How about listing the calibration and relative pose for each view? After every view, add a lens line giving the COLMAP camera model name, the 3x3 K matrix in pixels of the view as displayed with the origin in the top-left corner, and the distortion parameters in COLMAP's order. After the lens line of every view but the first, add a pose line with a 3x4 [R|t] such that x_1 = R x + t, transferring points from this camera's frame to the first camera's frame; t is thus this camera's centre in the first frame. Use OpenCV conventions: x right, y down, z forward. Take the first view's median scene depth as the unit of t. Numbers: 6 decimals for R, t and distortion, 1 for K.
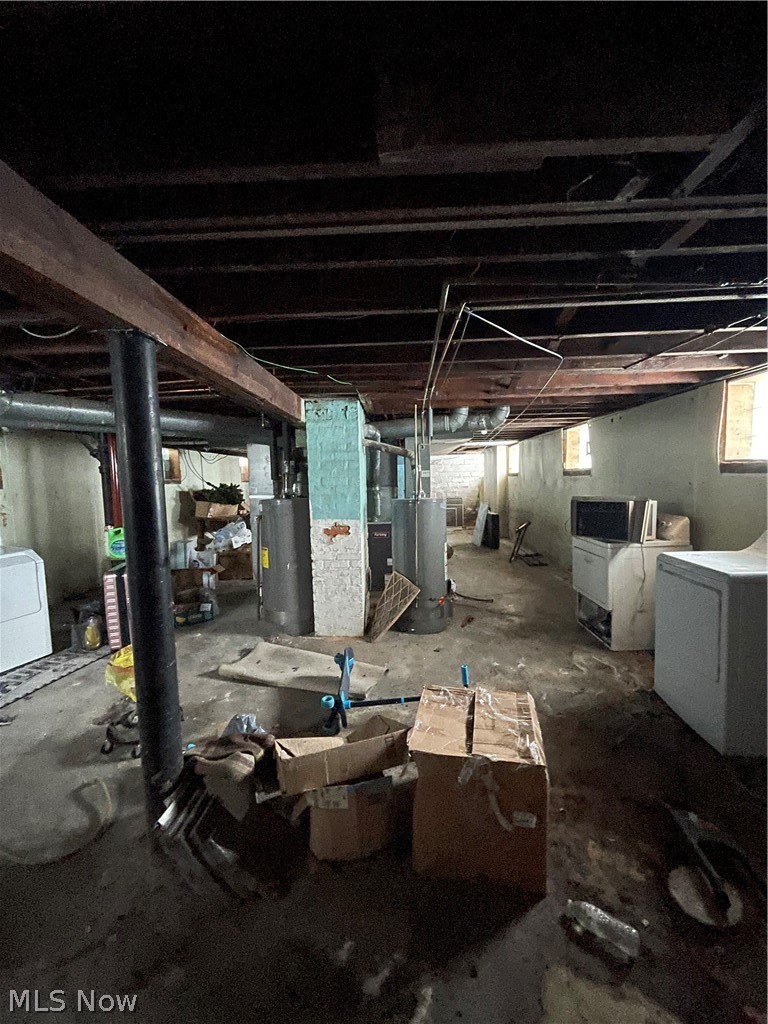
lens RADIAL K [[413.9, 0, 386.3], [0, 413.9, 513.1], [0, 0, 1]] dist [-0.016259, -0.000049]
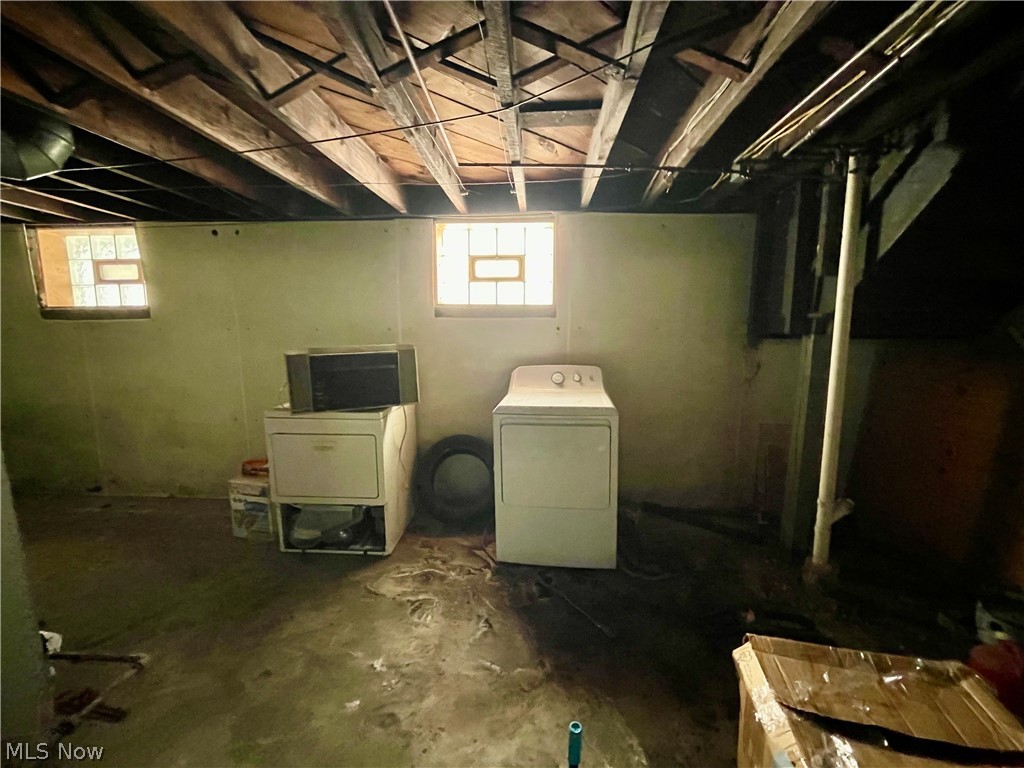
lens RADIAL K [[413.9, 0, 515.2], [0, 413.9, 381.5], [0, 0, 1]] dist [-0.016259, -0.000049]
pose [[0.012761, -0.101987, 0.994704, -0.160010], [0.082474, 0.991503, 0.100600, -0.030576], [-0.996512, 0.080753, 0.021063, 0.790115]]
